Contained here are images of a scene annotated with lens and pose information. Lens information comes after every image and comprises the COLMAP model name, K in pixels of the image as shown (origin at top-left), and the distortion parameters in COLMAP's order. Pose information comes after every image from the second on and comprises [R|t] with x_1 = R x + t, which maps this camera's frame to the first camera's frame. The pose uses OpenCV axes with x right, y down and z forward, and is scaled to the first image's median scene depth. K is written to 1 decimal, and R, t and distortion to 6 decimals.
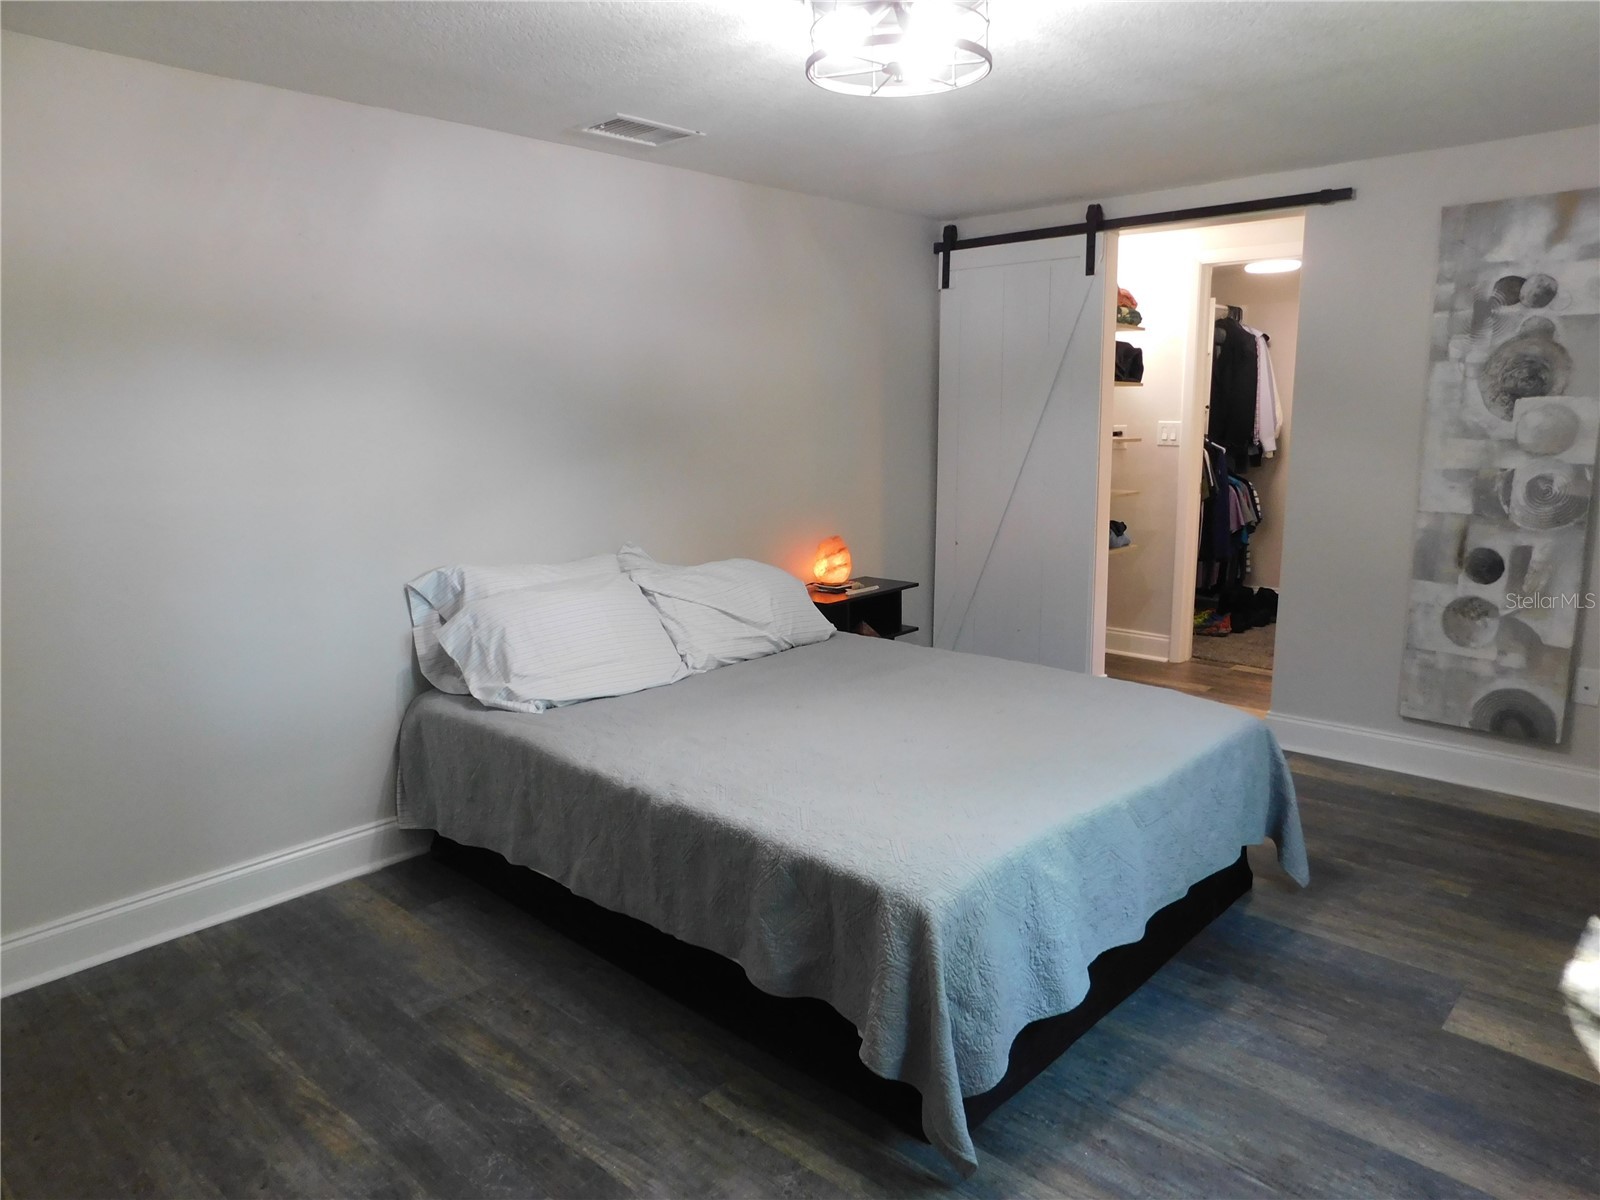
lens RADIAL K [[1063.1, 0, 795.5], [0, 1063.1, 610.4], [0, 0, 1]] dist [-0.048594, 0.044658]
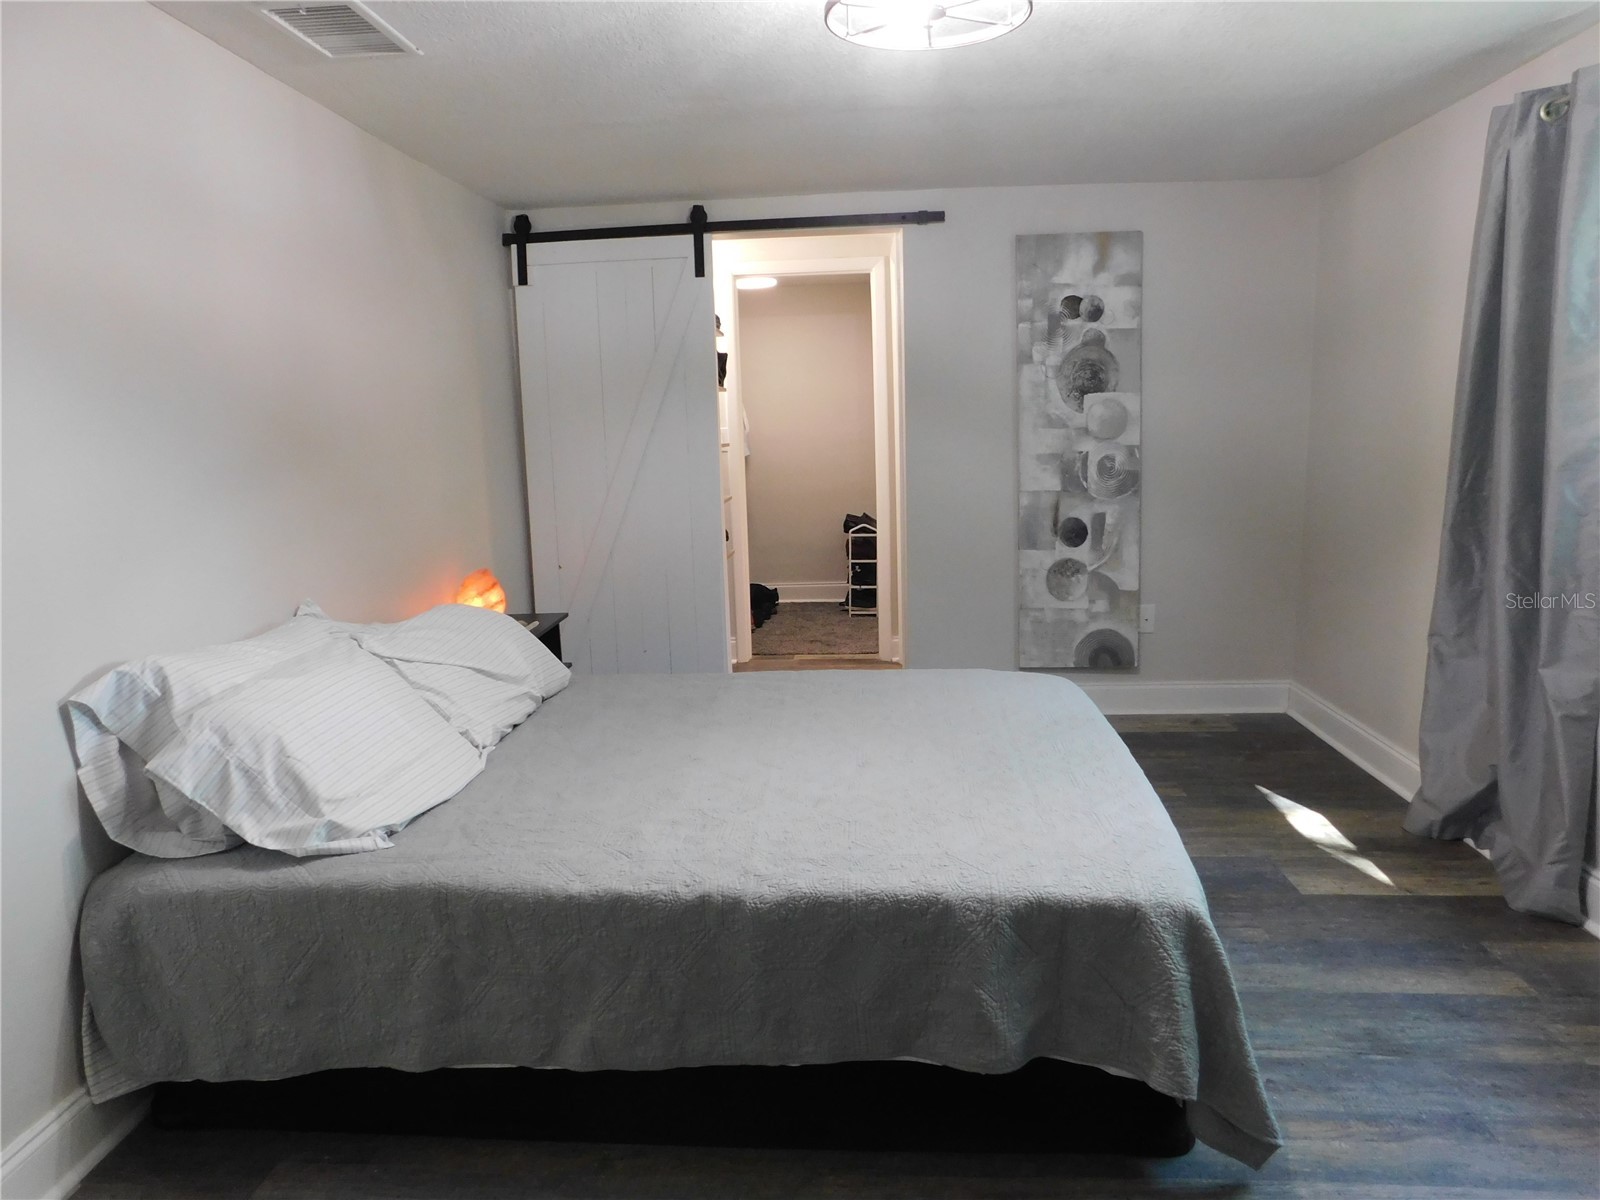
lens RADIAL K [[1063.1, 0, 816.5], [0, 1063.1, 607.5], [0, 0, 1]] dist [-0.048594, 0.044658]
pose [[0.778351, -0.125278, 0.615203, -0.359294], [0.141739, 0.989655, 0.022202, -0.027089], [-0.611620, 0.069917, 0.788056, 0.235051]]
